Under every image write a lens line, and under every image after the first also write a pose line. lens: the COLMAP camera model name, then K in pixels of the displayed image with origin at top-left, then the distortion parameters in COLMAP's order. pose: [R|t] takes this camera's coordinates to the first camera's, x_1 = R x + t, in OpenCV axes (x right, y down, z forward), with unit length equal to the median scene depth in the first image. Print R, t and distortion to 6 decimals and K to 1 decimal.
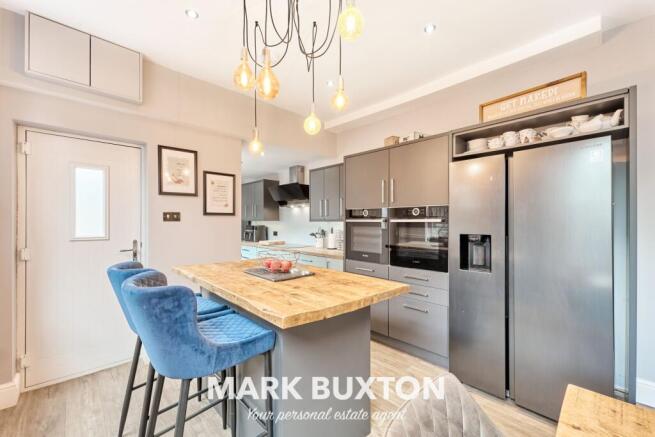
lens RADIAL K [[270.7, 0, 327.9], [0, 270.7, 222.4], [0, 0, 1]] dist [0.001476, -0.000317]
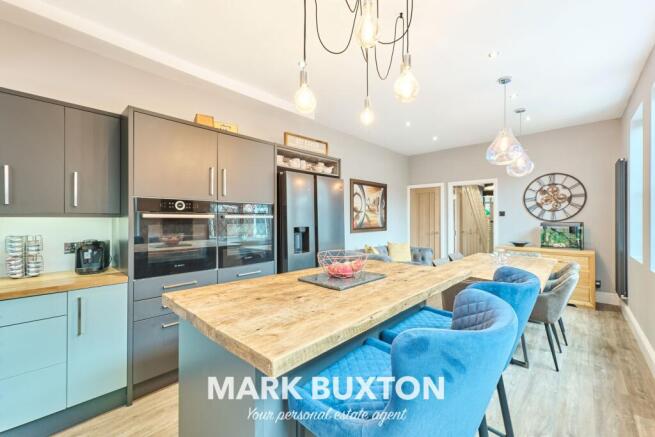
lens RADIAL K [[270.7, 0, 333.0], [0, 270.7, 217.3], [0, 0, 1]] dist [0.001476, -0.000317]
pose [[-0.076979, 0.001158, 0.997032, -0.424268], [-0.003113, 0.999994, -0.001401, -0.002423], [-0.997028, -0.003211, -0.076975, 0.456715]]
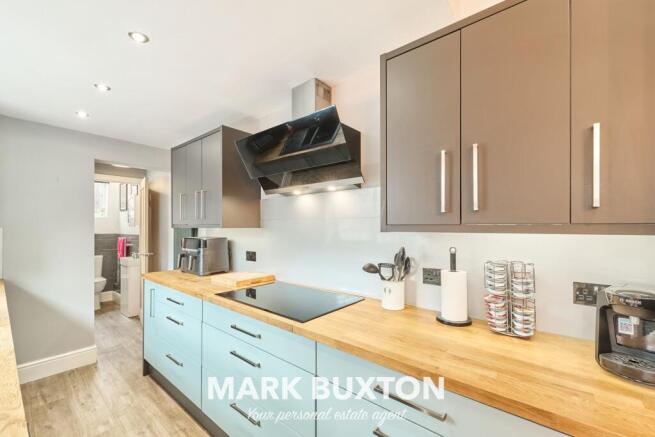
lens RADIAL K [[270.7, 0, 327.1], [0, 270.7, 227.9], [0, 0, 1]] dist [0.001476, -0.000317]
pose [[0.993982, -0.004208, 0.109459, -0.147943], [0.004122, 0.999991, 0.001013, -0.006627], [-0.109462, -0.000556, 0.993991, 0.682805]]
